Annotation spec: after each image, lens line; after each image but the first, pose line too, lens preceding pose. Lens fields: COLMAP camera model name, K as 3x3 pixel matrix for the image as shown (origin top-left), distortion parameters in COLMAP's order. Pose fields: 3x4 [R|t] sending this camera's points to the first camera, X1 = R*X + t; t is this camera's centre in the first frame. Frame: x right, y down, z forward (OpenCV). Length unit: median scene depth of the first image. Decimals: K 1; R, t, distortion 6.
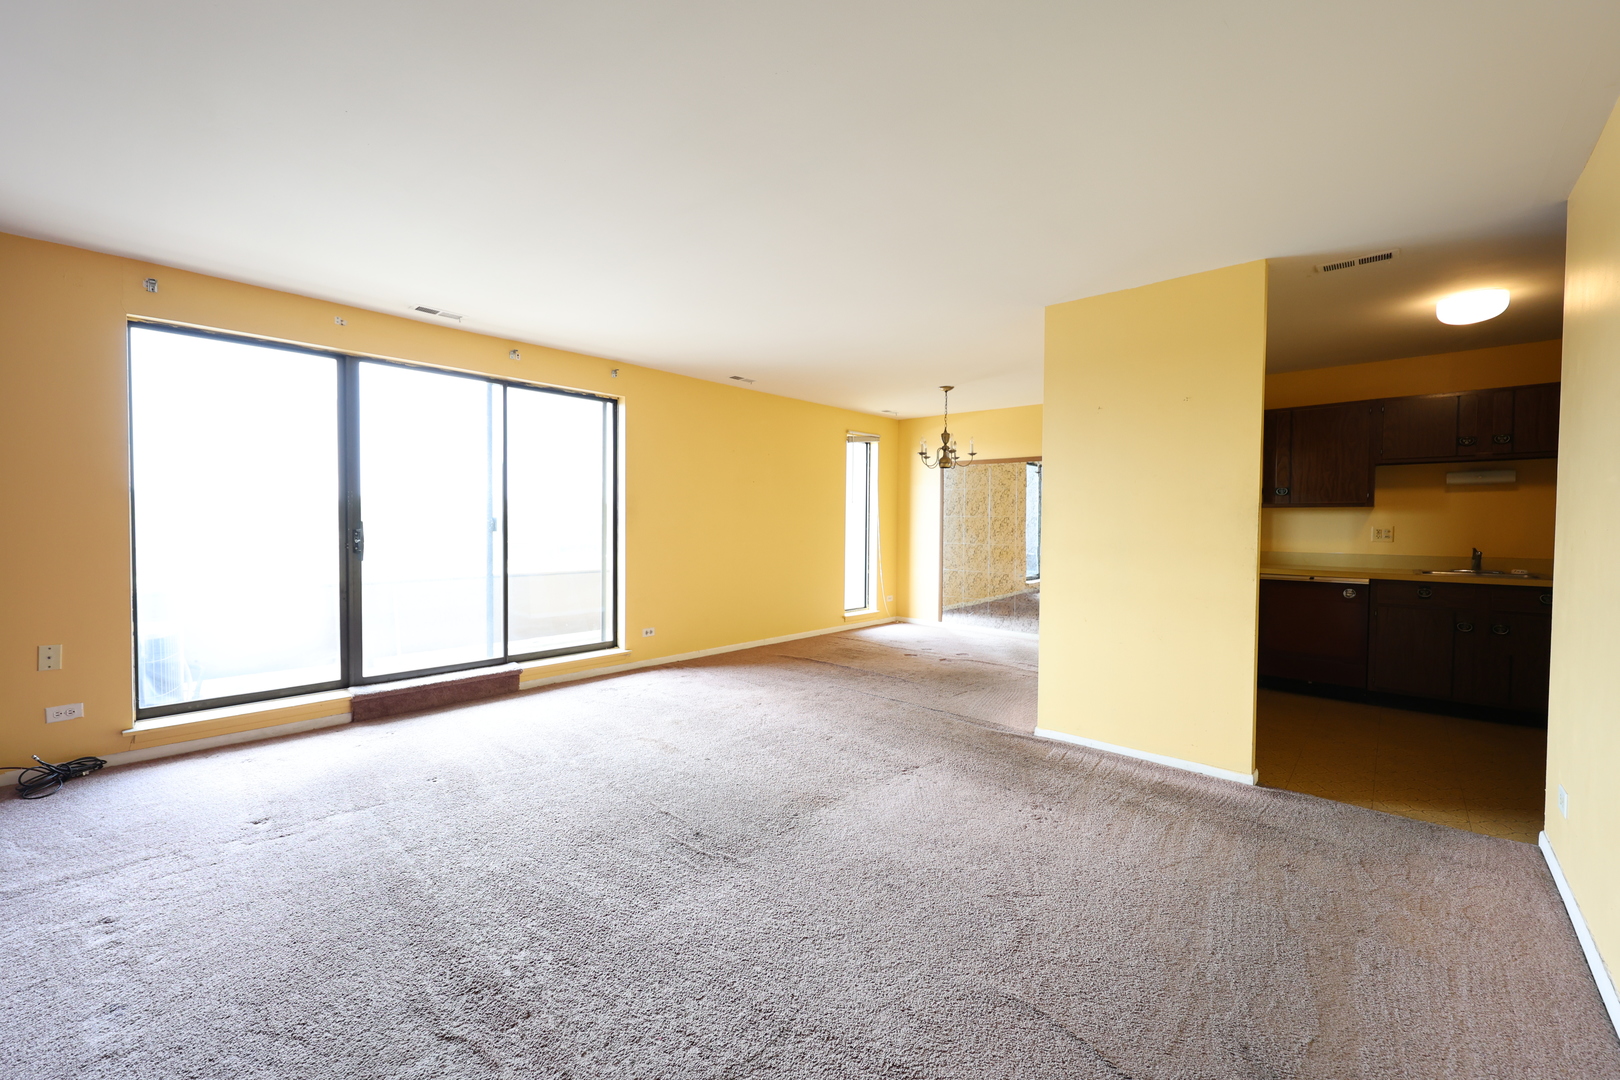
lens RADIAL K [[650.7, 0, 813.7], [0, 650.7, 537.0], [0, 0, 1]] dist [0.004332, -0.000021]
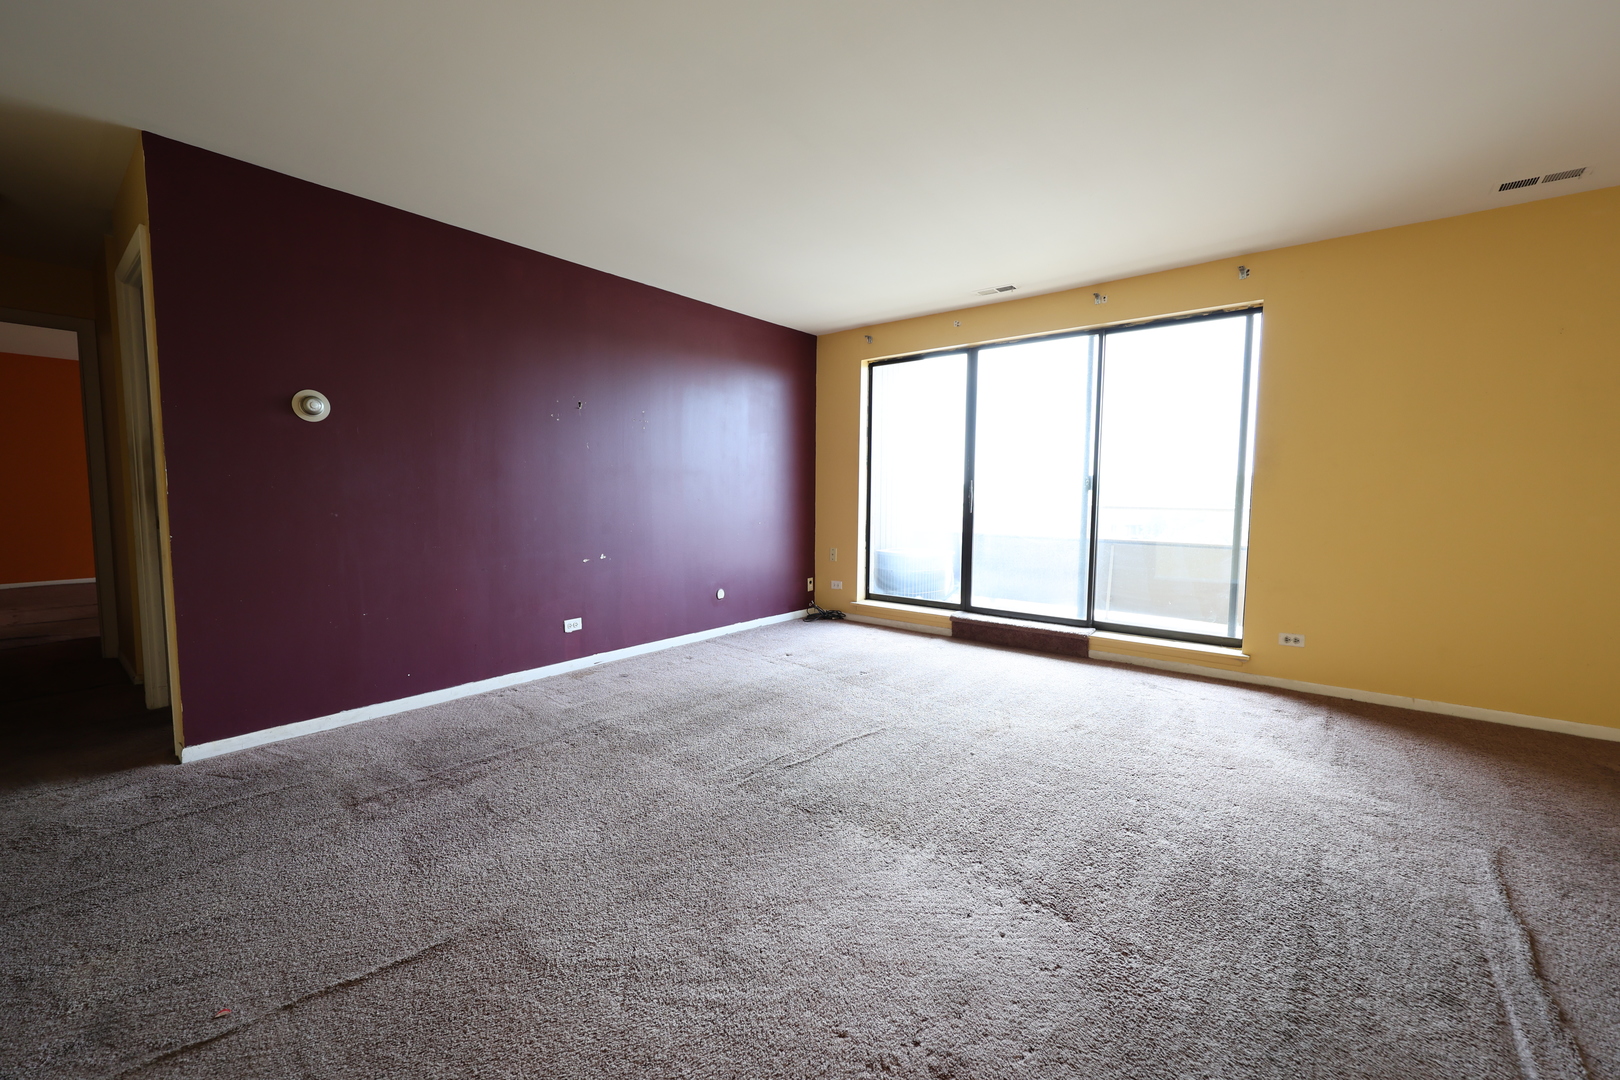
lens RADIAL K [[650.7, 0, 803.7], [0, 650.7, 549.6], [0, 0, 1]] dist [0.004332, -0.000021]
pose [[0.051157, 0.082755, -0.995256, 0.546806], [-0.025792, 0.996338, 0.081519, 0.012700], [0.998358, 0.021499, 0.053104, 0.626113]]
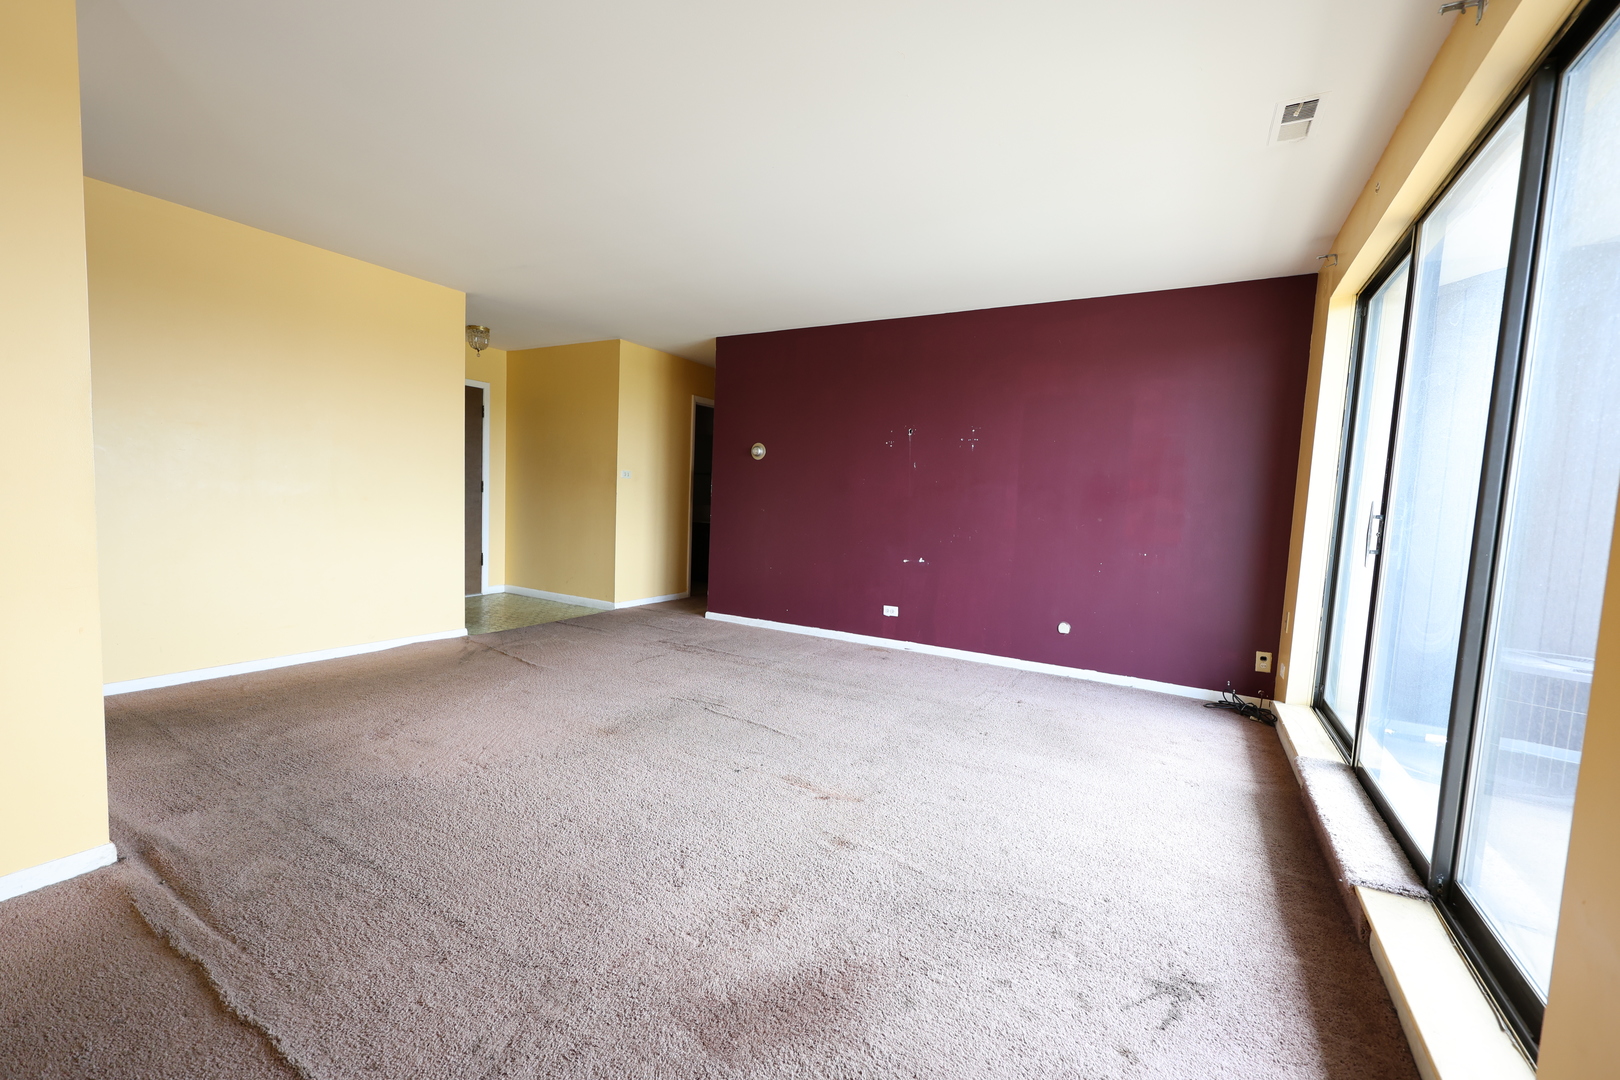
lens RADIAL K [[650.7, 0, 806.0], [0, 650.7, 548.4], [0, 0, 1]] dist [0.004332, -0.000021]
pose [[-0.977766, -0.032468, -0.207172, -0.070696], [-0.053995, 0.993610, 0.099115, -0.013361], [0.202630, 0.108098, -0.973271, 1.523209]]
